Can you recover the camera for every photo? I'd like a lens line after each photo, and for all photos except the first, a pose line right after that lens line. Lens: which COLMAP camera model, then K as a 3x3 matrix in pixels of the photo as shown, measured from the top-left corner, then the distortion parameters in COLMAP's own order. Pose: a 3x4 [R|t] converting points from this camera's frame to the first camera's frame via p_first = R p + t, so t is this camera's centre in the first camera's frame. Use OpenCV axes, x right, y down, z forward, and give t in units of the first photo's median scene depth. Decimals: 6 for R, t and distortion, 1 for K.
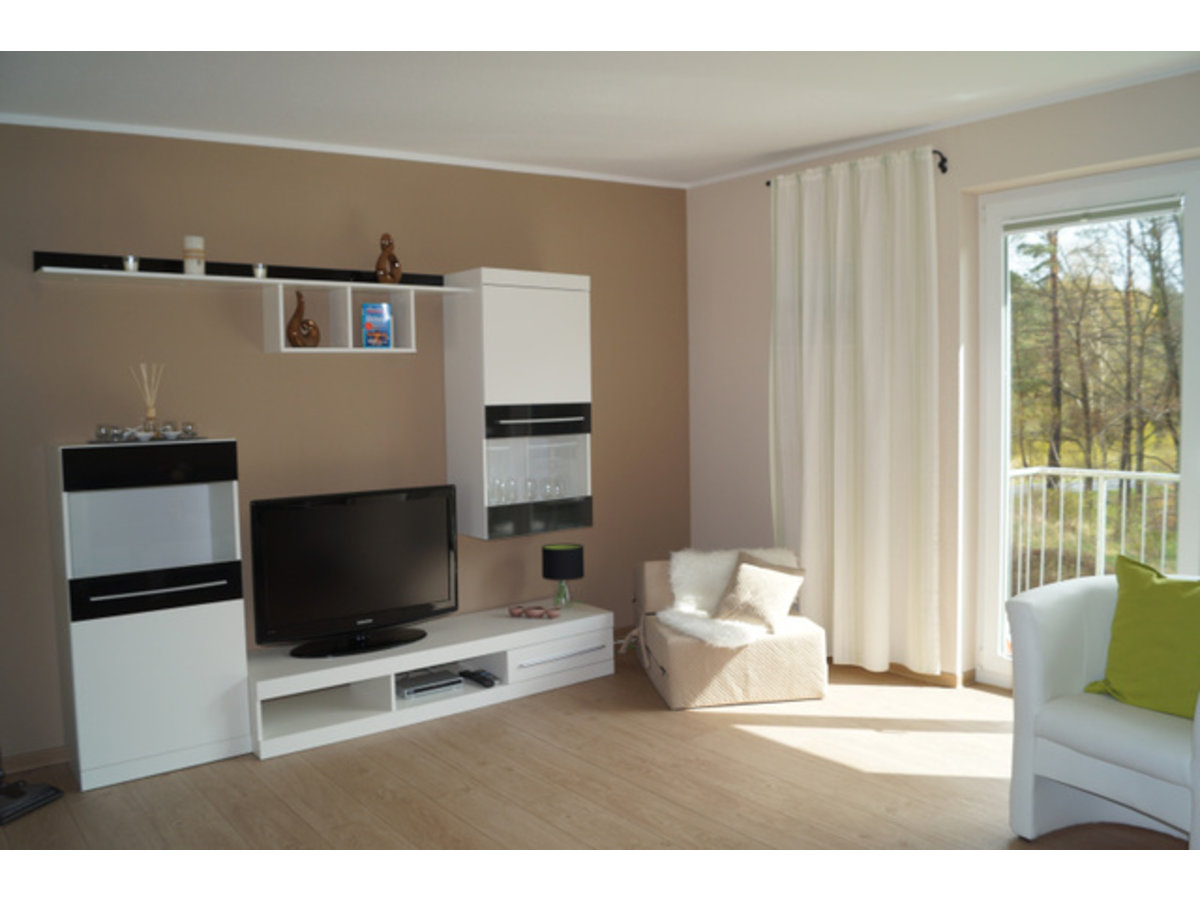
lens RADIAL K [[950.9, 0, 600.0], [0, 950.9, 450.0], [0, 0, 1]] dist [-0.079568, 0.012554]
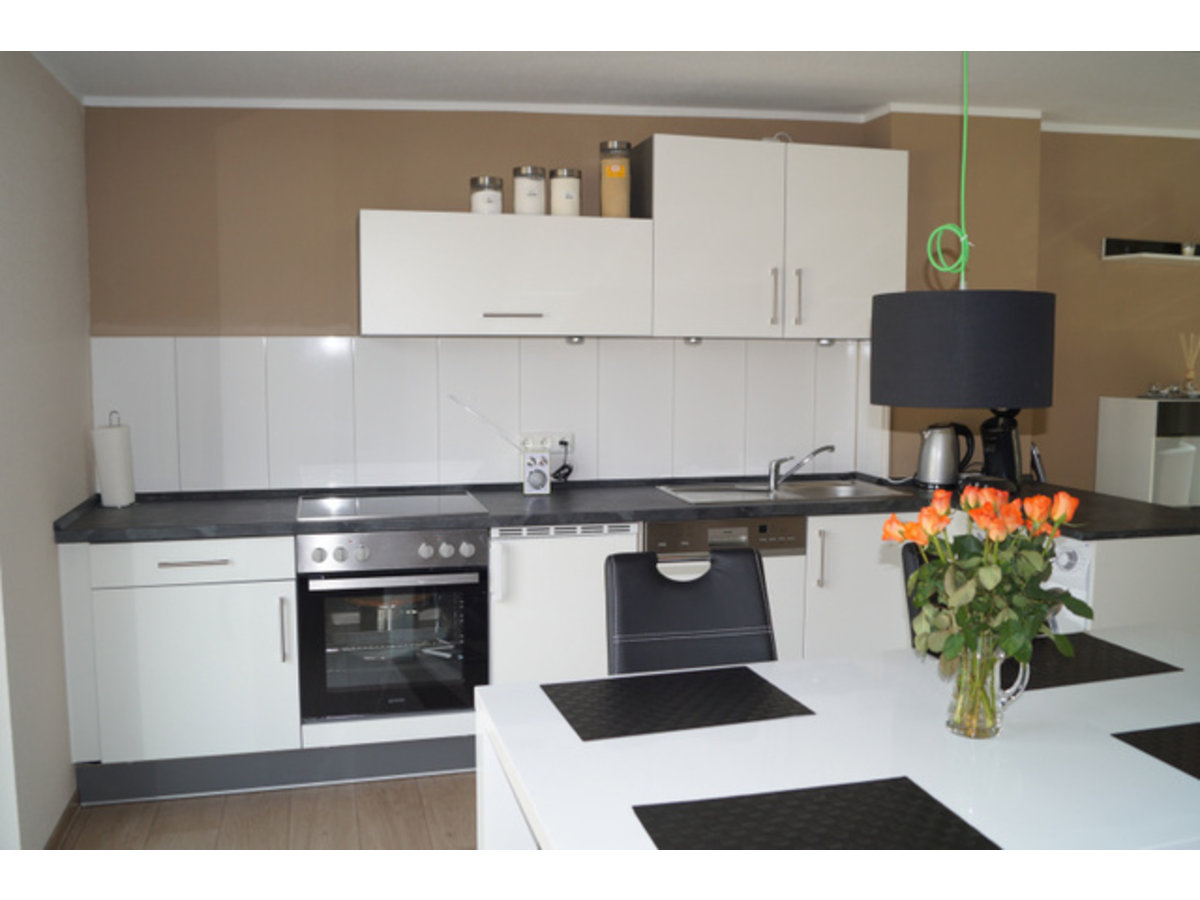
lens RADIAL K [[1034.4, 0, 600.0], [0, 1034.4, 450.0], [0, 0, 1]] dist [-0.082179, 0.003832]
pose [[0.910691, 0.057195, -0.409109, -0.529133], [-0.042299, 0.998074, 0.045374, 0.024376], [0.410916, -0.024016, 0.911357, -0.397928]]
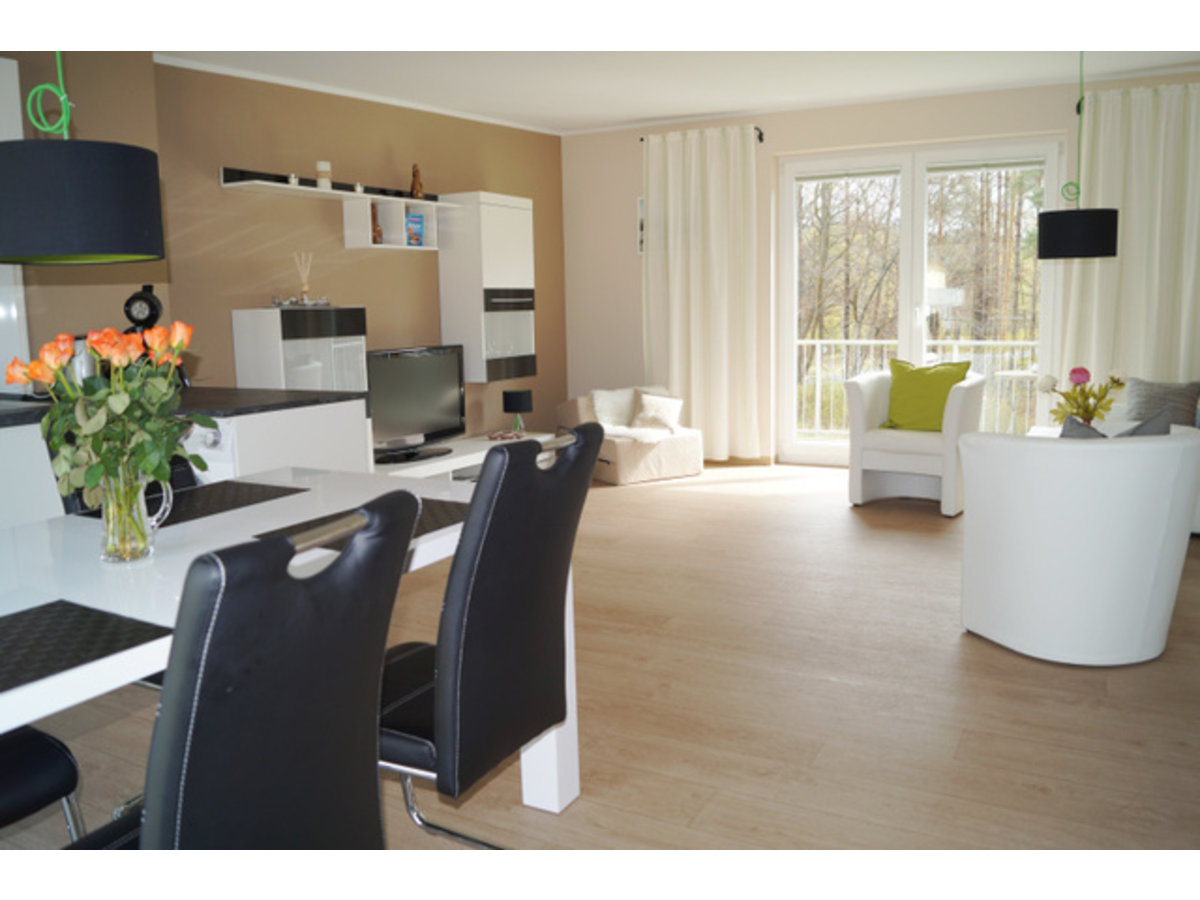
lens RADIAL K [[950.9, 0, 600.0], [0, 950.9, 450.0], [0, 0, 1]] dist [-0.079568, 0.012554]
pose [[0.925328, -0.061014, 0.374228, -0.511606], [0.030533, 0.995753, 0.086851, 0.077786], [-0.377937, -0.068939, 0.923261, -0.408729]]
